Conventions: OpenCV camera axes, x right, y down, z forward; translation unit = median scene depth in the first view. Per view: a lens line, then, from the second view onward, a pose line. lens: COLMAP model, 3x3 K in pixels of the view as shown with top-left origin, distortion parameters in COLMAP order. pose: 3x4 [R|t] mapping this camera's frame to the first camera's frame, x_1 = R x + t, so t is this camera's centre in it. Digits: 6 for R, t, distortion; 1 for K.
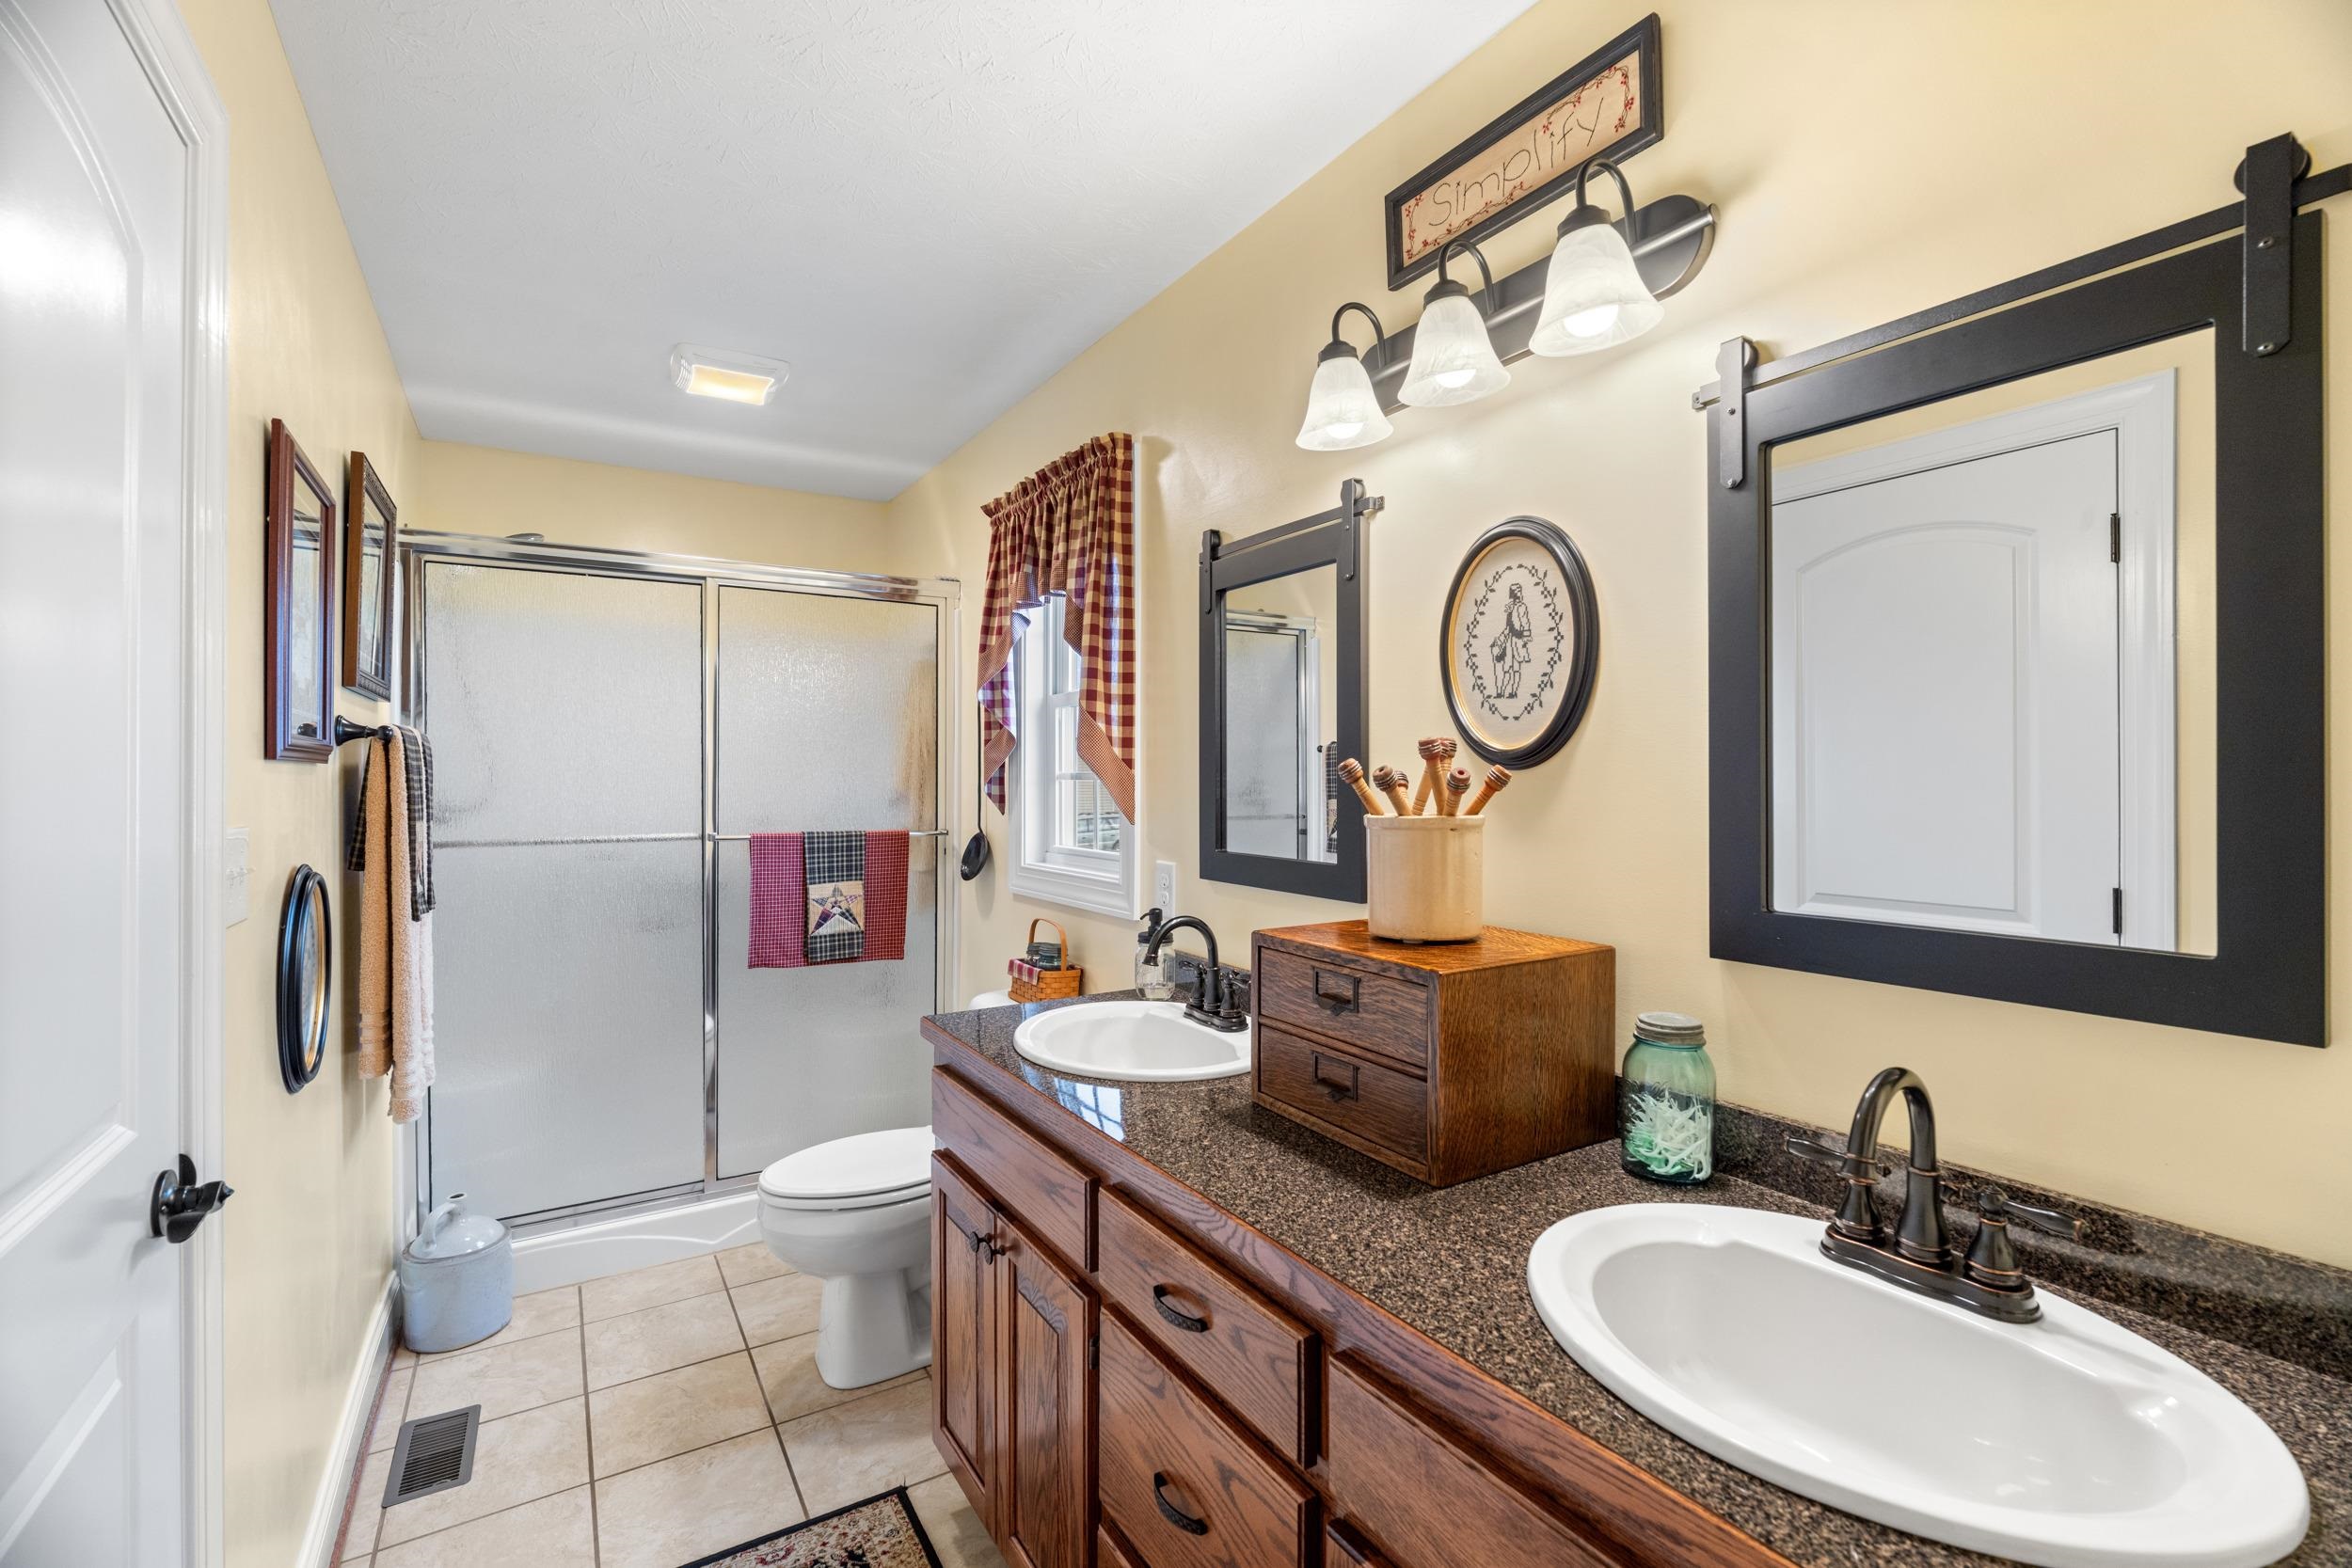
lens RADIAL K [[1030.8, 0, 1179.8], [0, 1030.8, 779.3], [0, 0, 1]] dist [-0.009014, 0.002242]
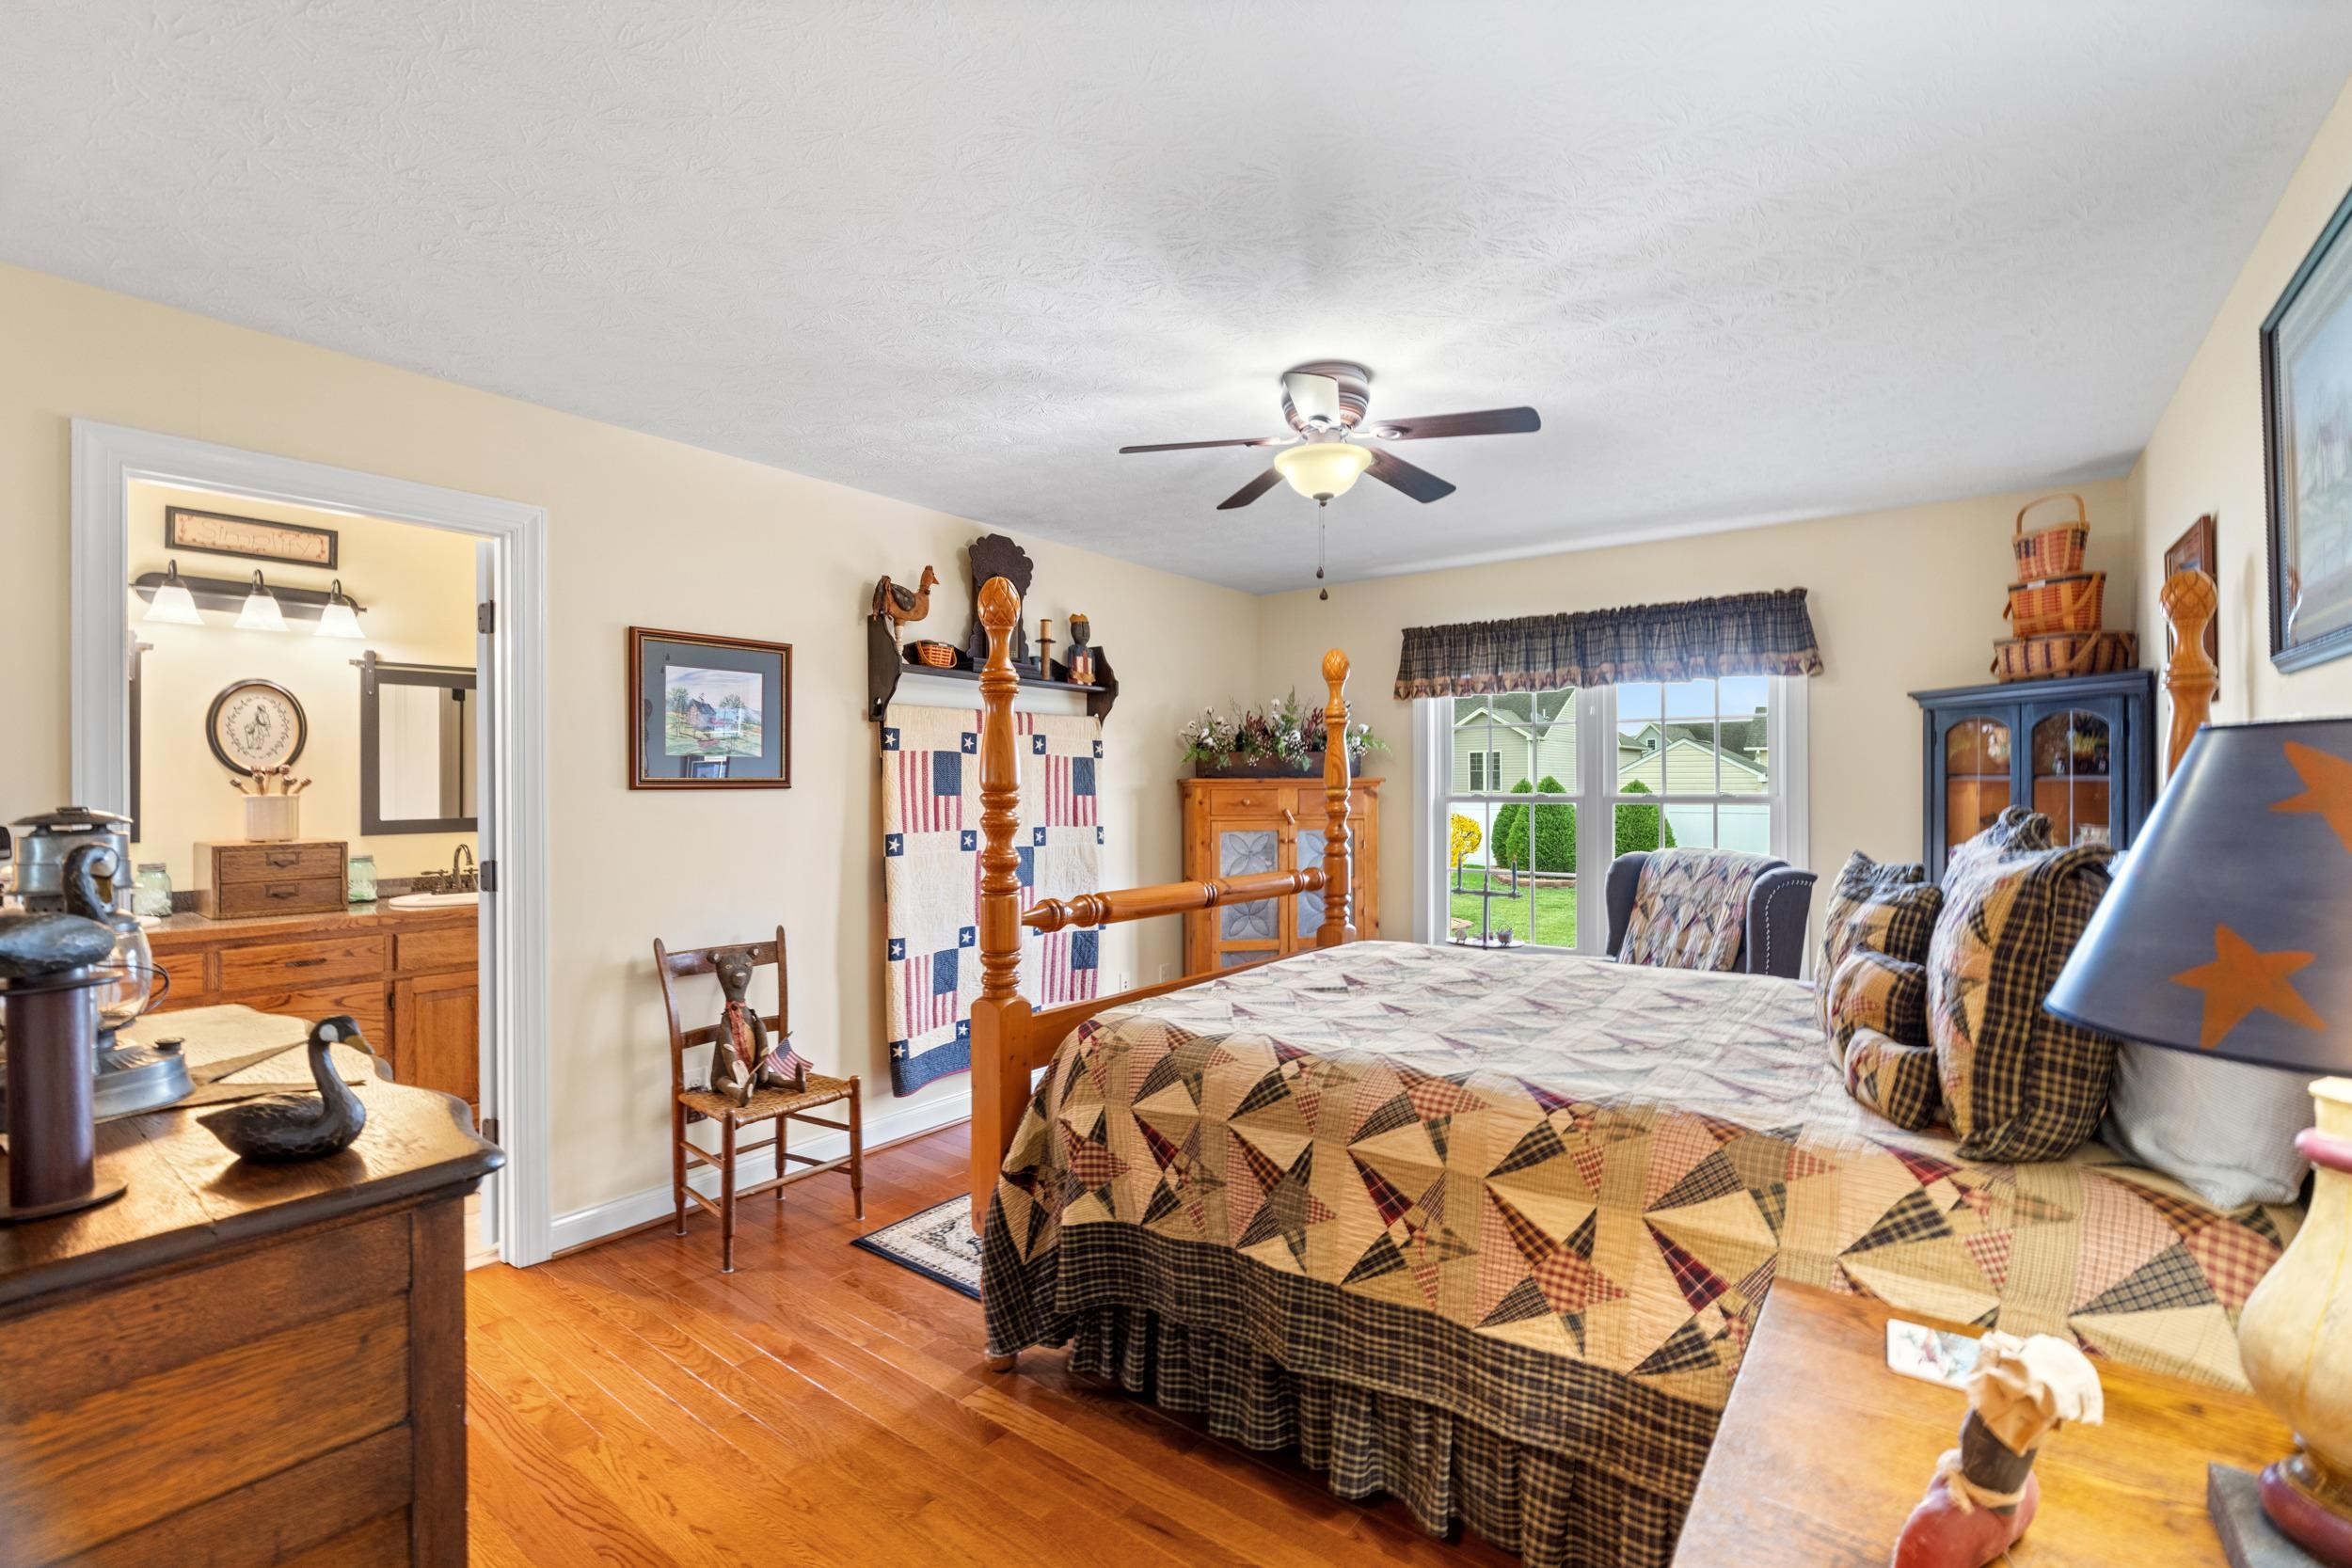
lens RADIAL K [[1030.8, 0, 1182.0], [0, 1030.8, 790.0], [0, 0, 1]] dist [-0.009014, 0.002242]
pose [[-0.351936, 0.001905, 0.936022, -2.946974], [0.006478, 0.999979, 0.000400, 0.035805], [-0.936002, 0.006204, -0.351941, -0.242958]]
